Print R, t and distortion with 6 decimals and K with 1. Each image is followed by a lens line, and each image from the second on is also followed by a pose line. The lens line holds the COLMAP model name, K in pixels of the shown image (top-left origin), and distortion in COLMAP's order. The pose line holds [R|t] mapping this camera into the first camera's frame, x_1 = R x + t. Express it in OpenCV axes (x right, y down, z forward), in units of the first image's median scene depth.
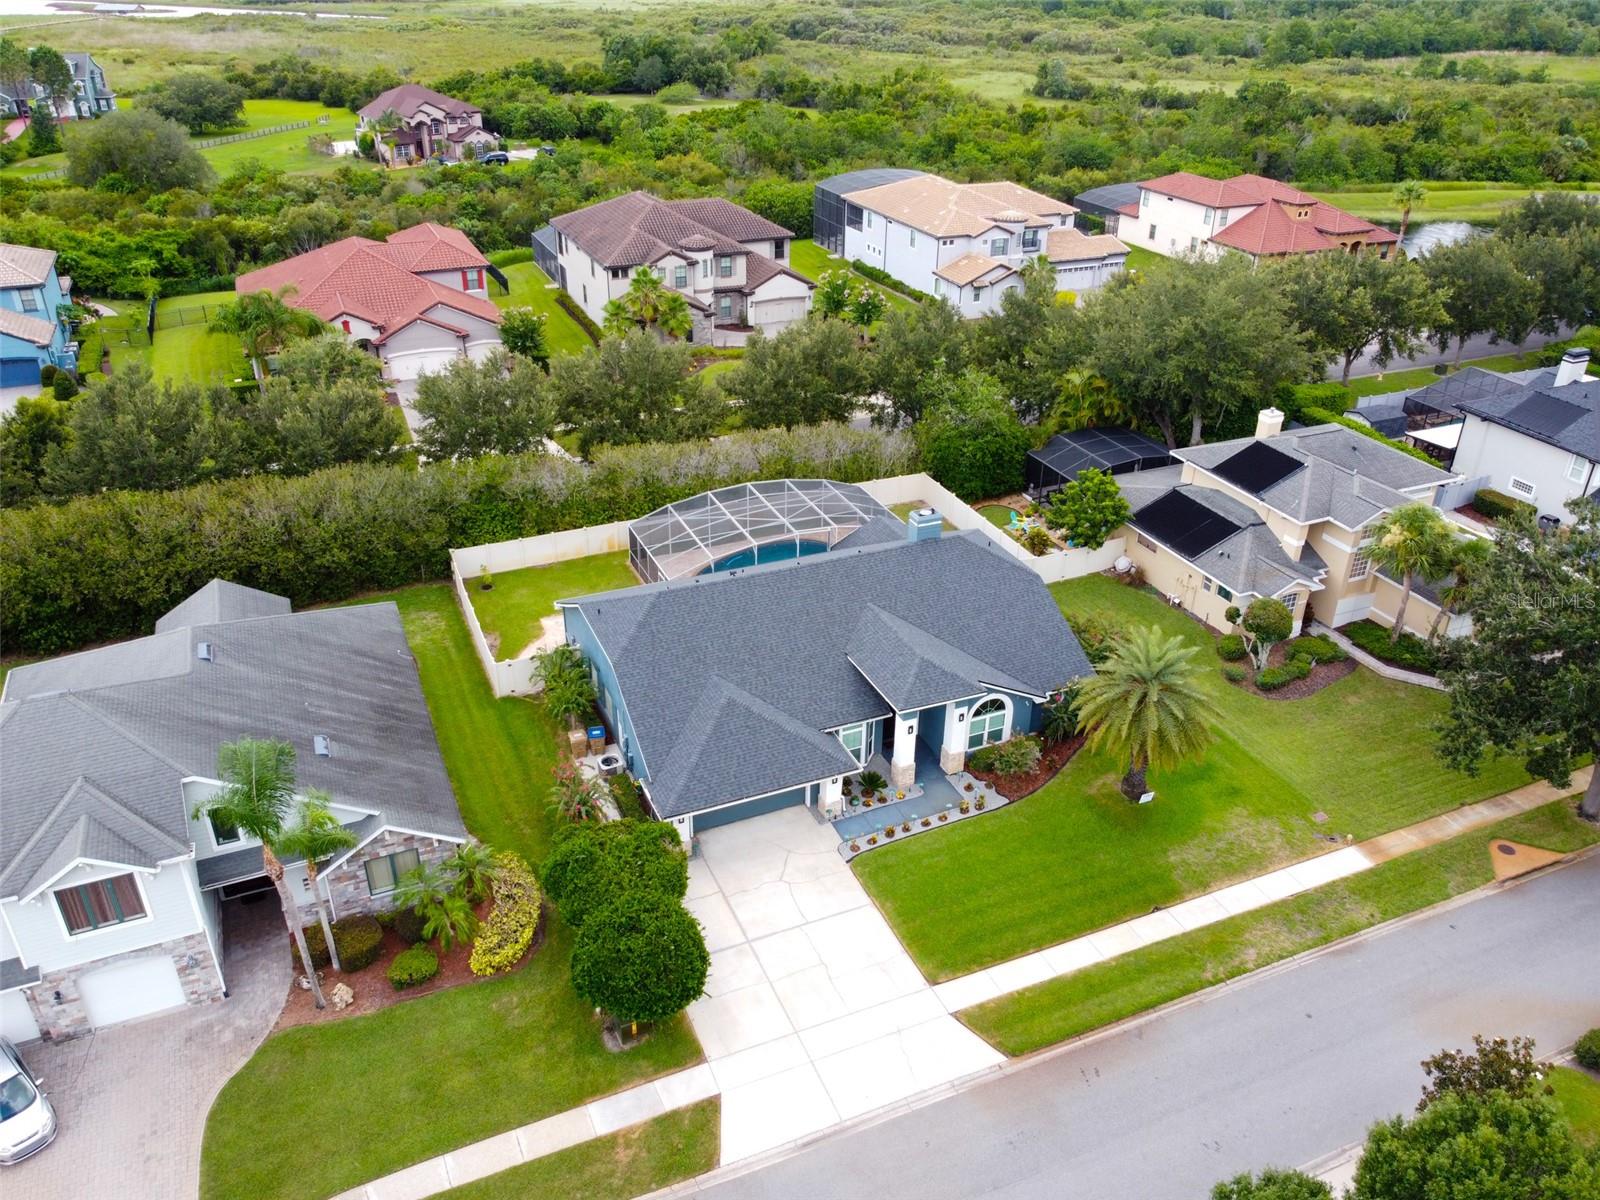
lens RADIAL K [[1215.1, 0, 800.0], [0, 1215.1, 600.0], [0, 0, 1]] dist [0.000176, -0.003718]
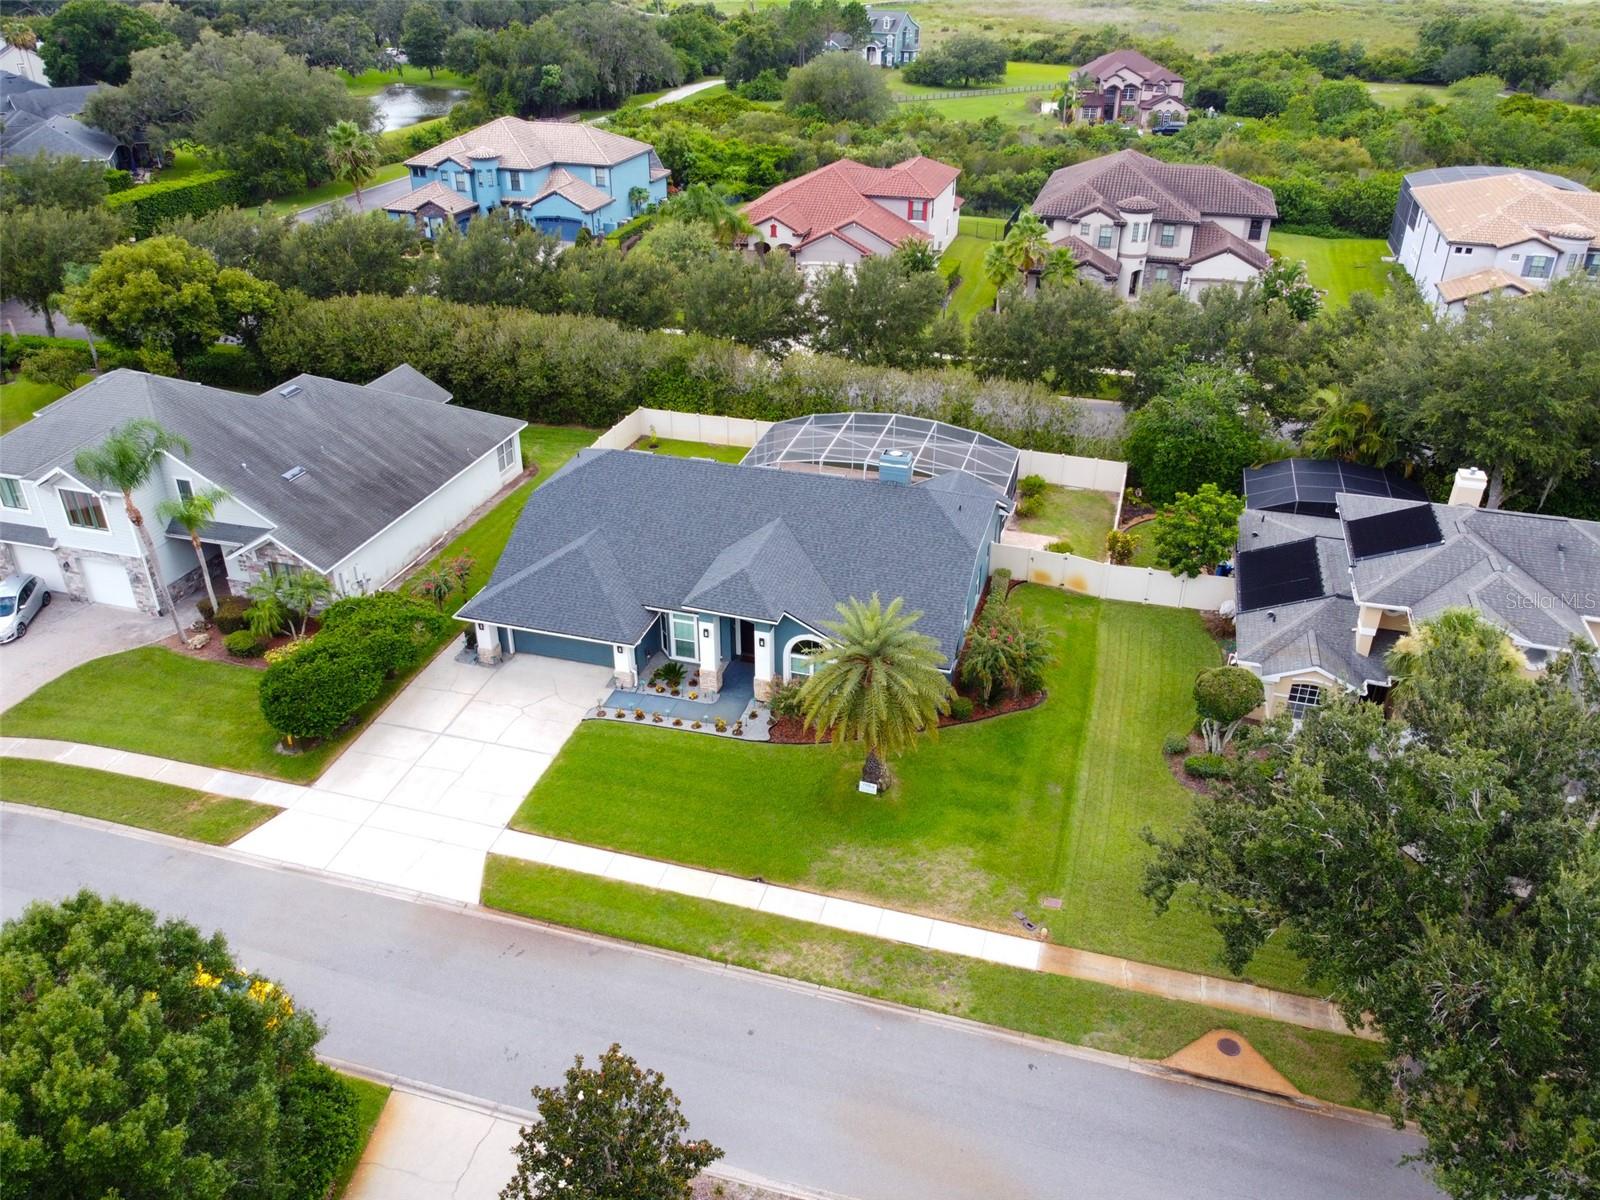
lens RADIAL K [[1215.1, 0, 800.0], [0, 1215.1, 600.0], [0, 0, 1]] dist [0.000176, -0.003718]
pose [[0.766433, 0.308528, -0.563375, 0.548690], [-0.305453, 0.946634, 0.102869, -0.034619], [0.565048, 0.093243, 0.819772, 0.178276]]
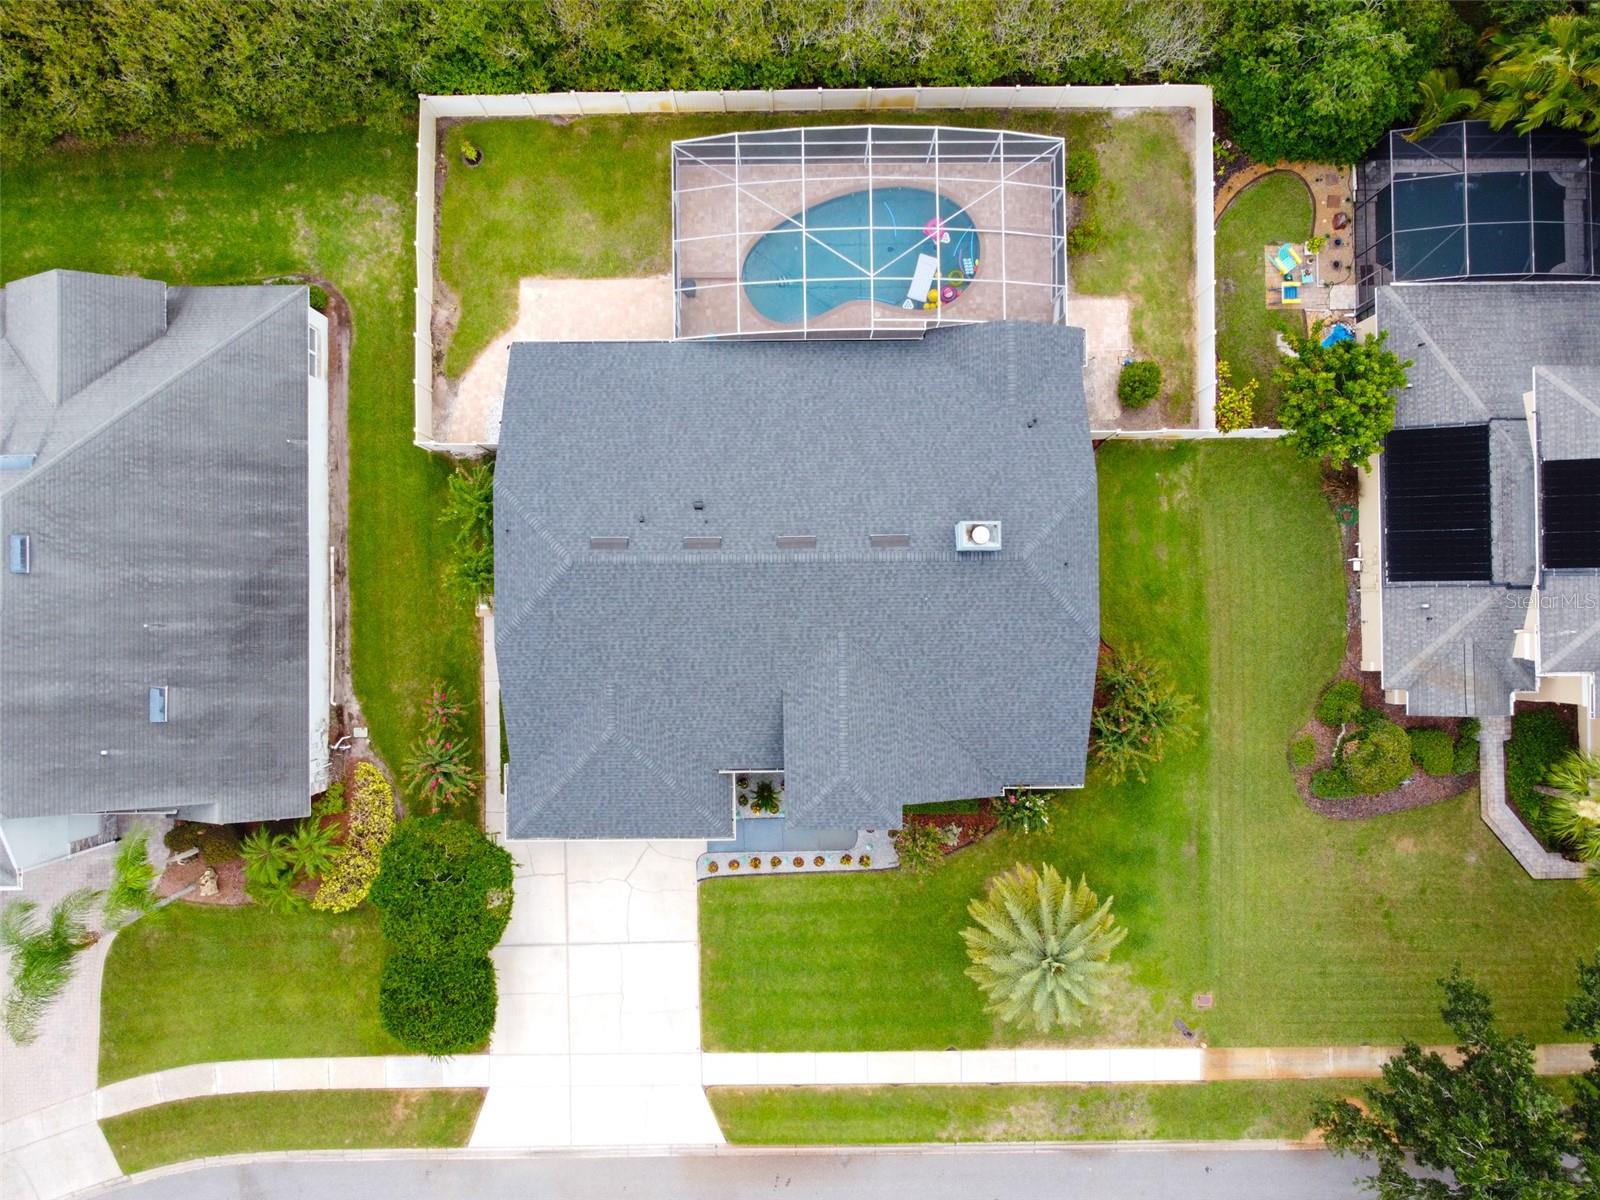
lens RADIAL K [[1215.1, 0, 800.0], [0, 1215.1, 600.0], [0, 0, 1]] dist [0.000176, -0.003718]
pose [[0.920698, 0.389909, -0.016920, 0.031656], [-0.178719, 0.459761, 0.869873, -0.567082], [0.346950, -0.797867, 0.492985, 0.538019]]
